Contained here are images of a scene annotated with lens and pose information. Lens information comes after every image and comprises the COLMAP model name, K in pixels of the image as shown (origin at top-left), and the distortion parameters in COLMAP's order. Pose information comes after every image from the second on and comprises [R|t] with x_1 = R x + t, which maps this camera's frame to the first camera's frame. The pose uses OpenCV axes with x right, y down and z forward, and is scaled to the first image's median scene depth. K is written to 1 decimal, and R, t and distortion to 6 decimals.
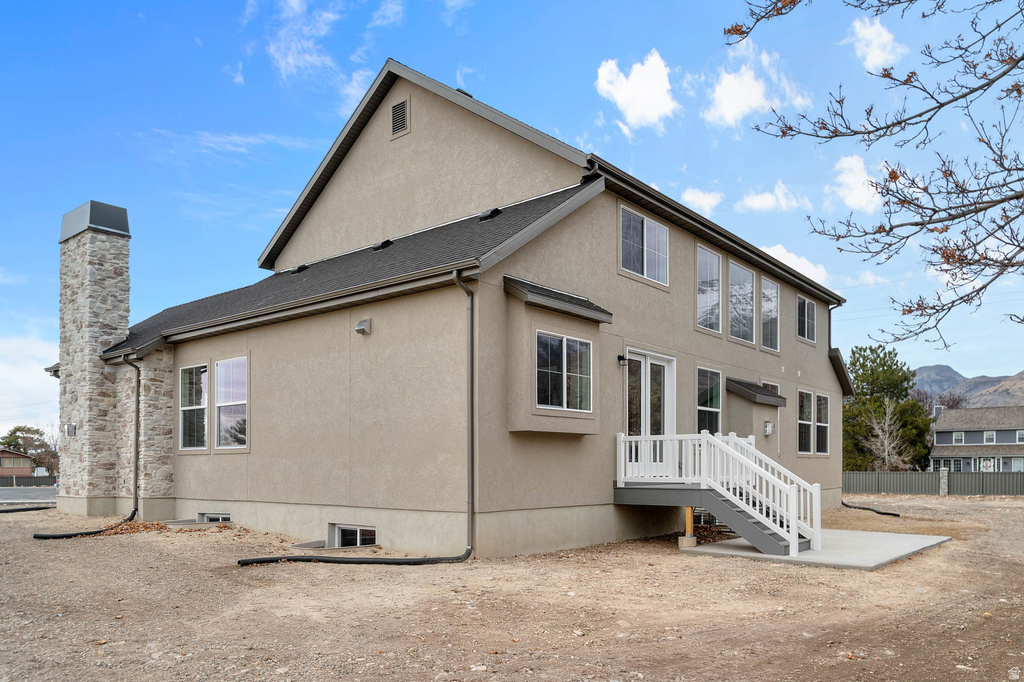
lens RADIAL K [[756.0, 0, 513.2], [0, 756.0, 463.2], [0, 0, 1]] dist [-0.001698, -0.000348]
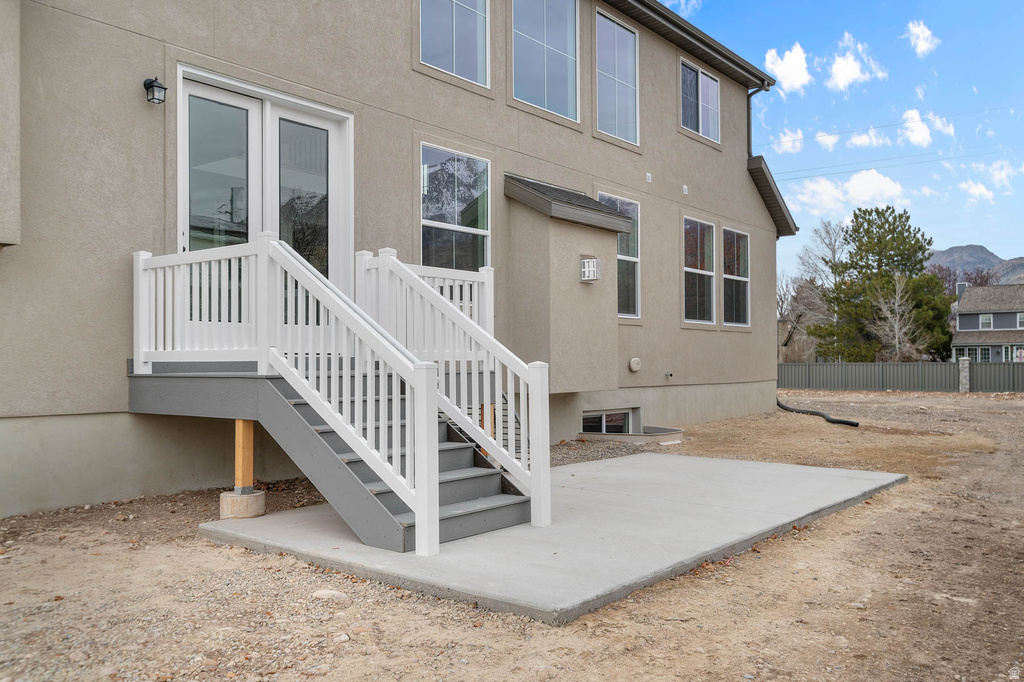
lens RADIAL K [[864.8, 0, 512.0], [0, 864.8, 341.0], [0, 0, 1]] dist [0.001499, 0.000290]
pose [[0.999734, -0.002345, 0.022956, 0.063044], [0.002790, 0.999809, -0.019357, 0.004158], [-0.022907, 0.019416, 0.999549, 0.089454]]
